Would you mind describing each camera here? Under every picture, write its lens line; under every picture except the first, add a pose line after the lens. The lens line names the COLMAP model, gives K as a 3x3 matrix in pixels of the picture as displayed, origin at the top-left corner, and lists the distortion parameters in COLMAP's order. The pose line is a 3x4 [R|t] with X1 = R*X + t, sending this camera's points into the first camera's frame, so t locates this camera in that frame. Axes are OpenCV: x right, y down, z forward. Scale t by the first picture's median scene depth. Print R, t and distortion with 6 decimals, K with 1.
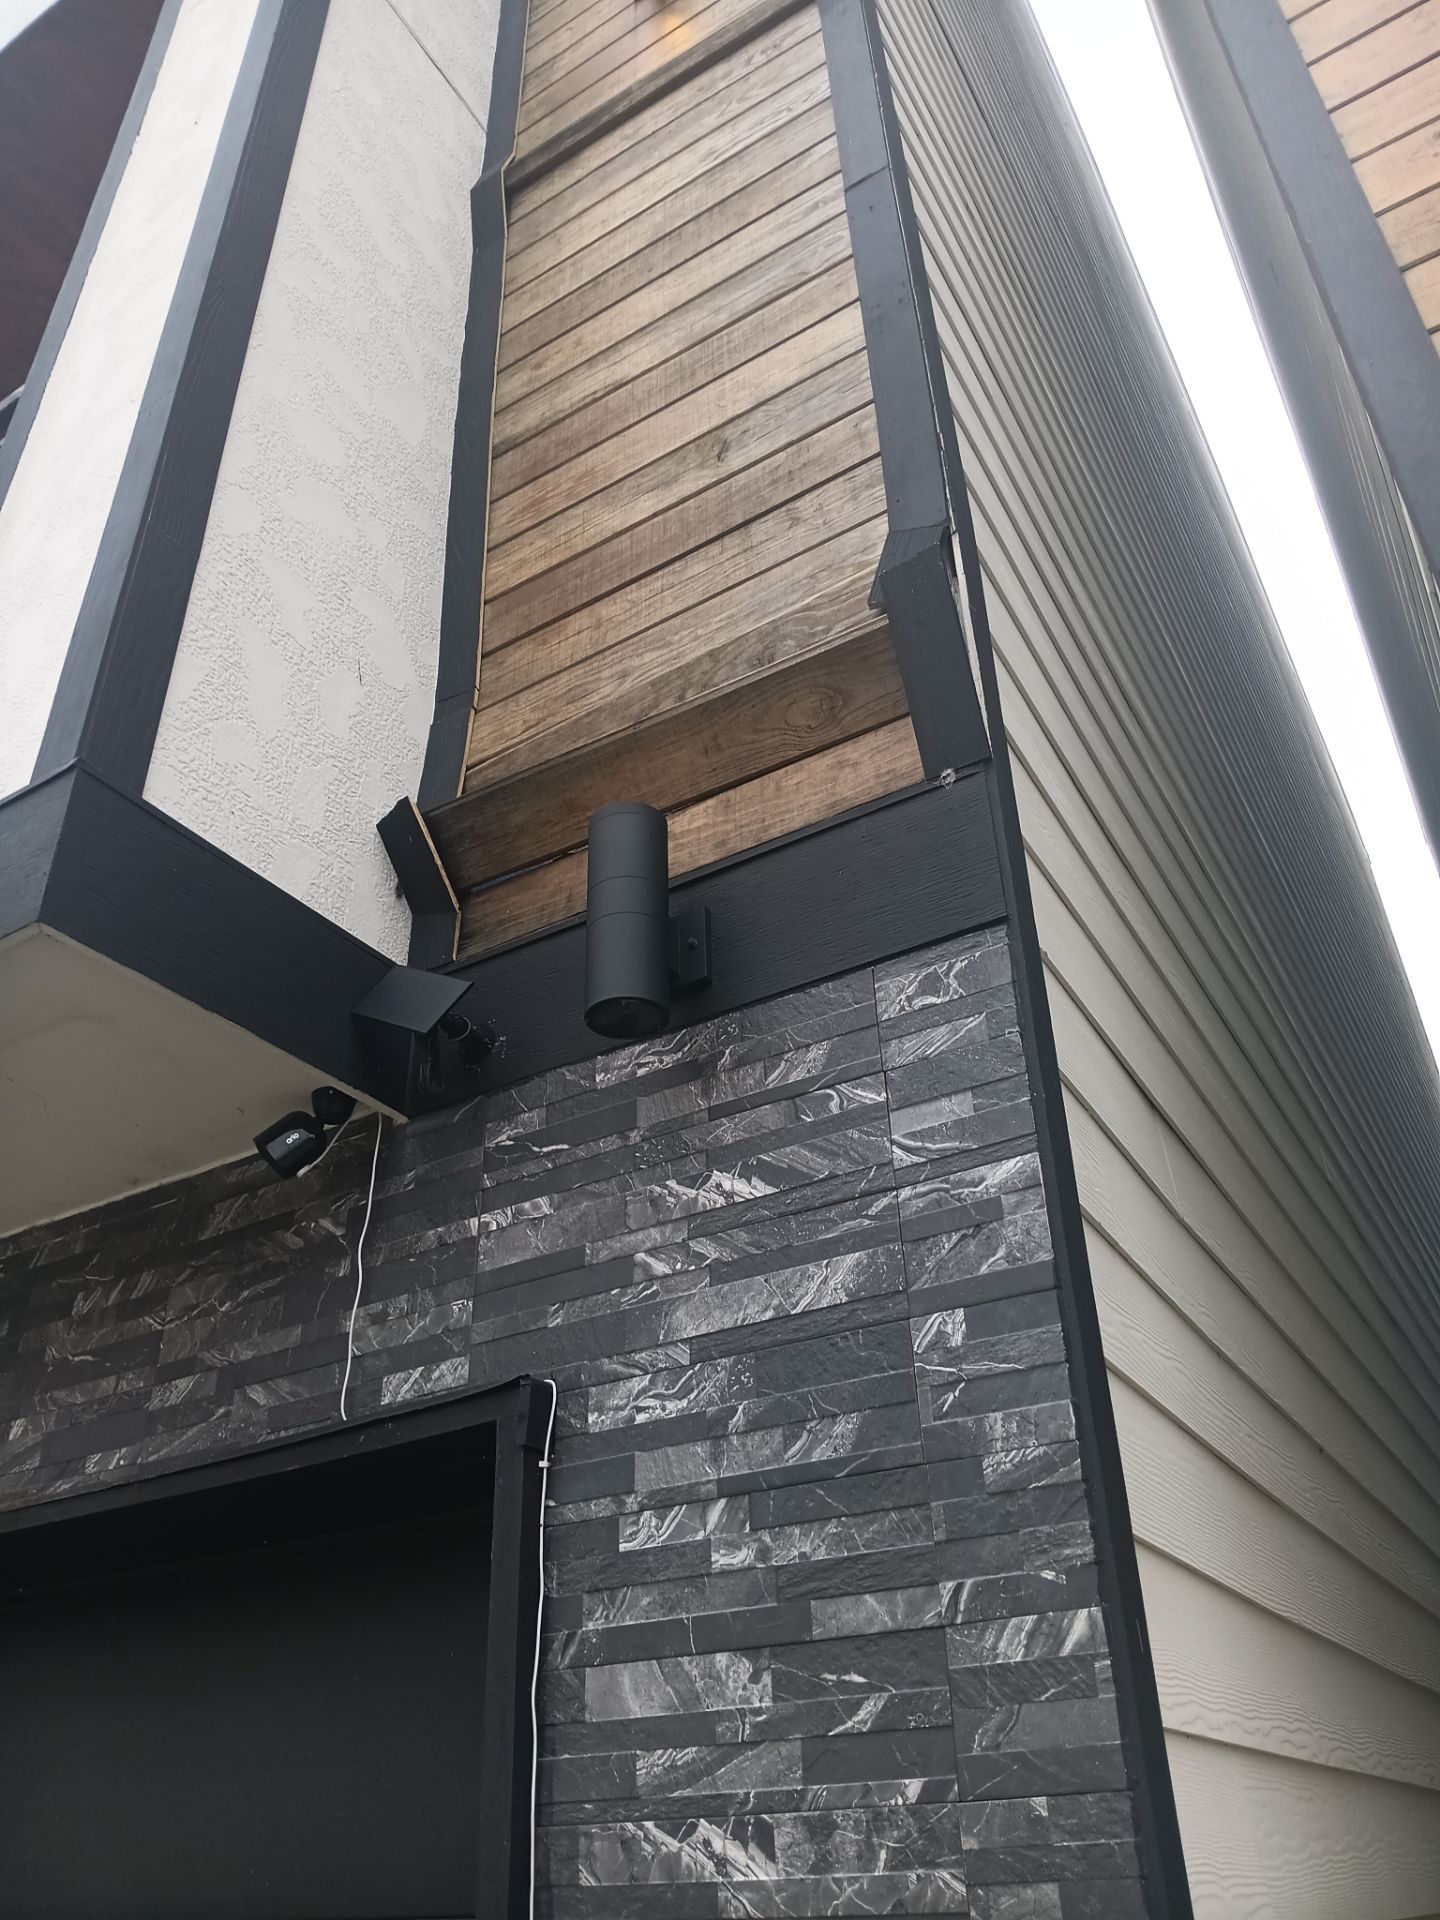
lens RADIAL K [[1454.8, 0, 707.1], [0, 1454.8, 957.8], [0, 0, 1]] dist [0.101646, -0.237871]
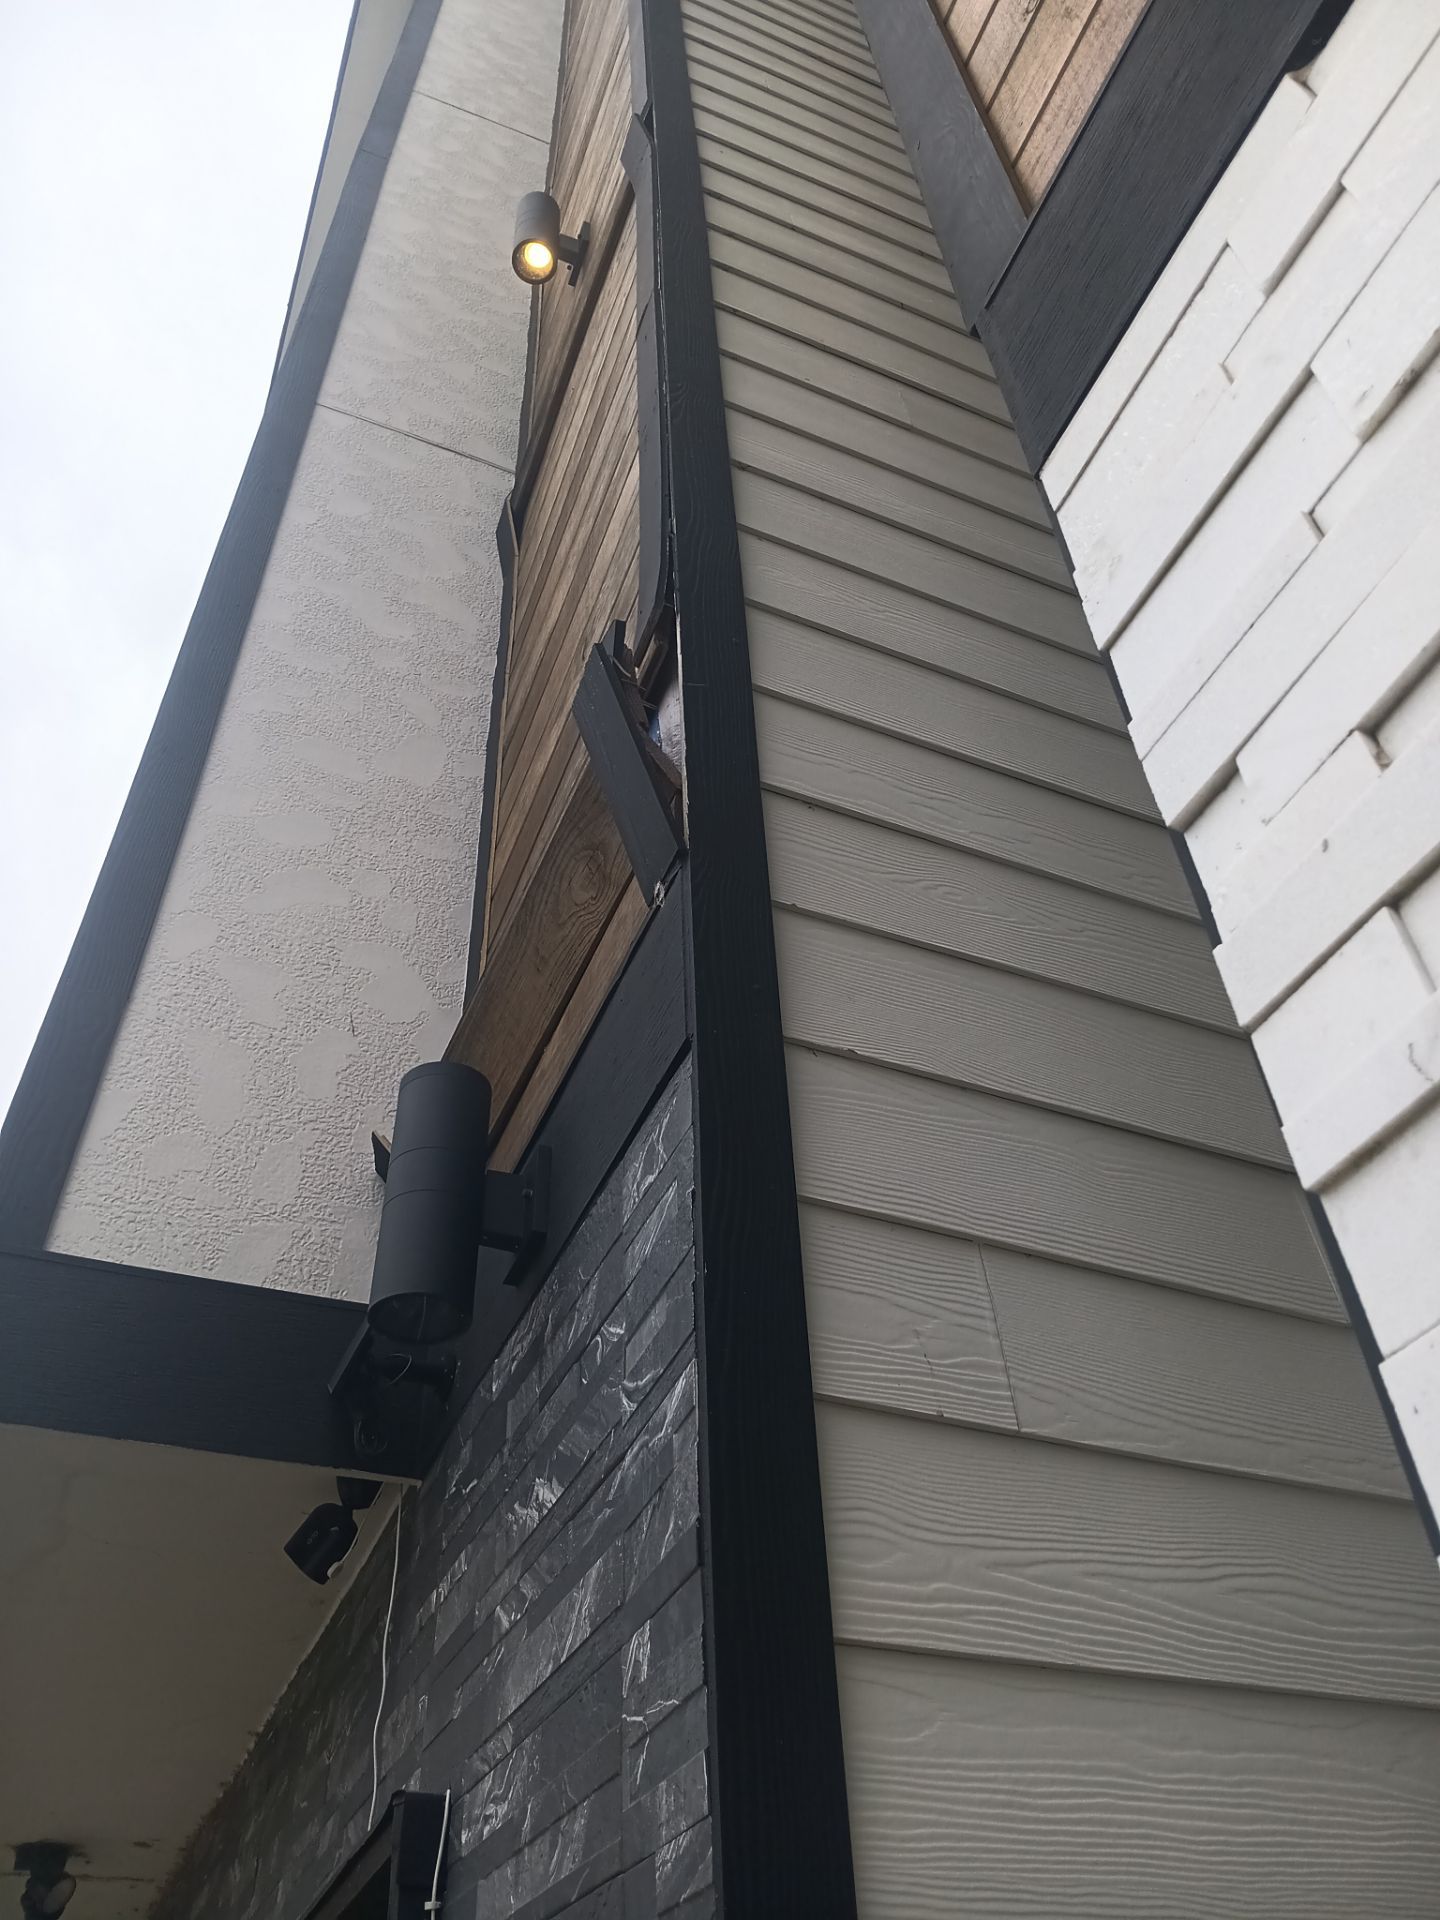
lens RADIAL K [[1454.8, 0, 707.1], [0, 1454.8, 957.8], [0, 0, 1]] dist [0.101646, -0.237871]
pose [[0.812290, -0.406778, -0.417991, 0.467041], [0.330061, 0.911453, -0.245587, 0.102990], [0.480878, 0.061525, 0.874626, 0.299212]]
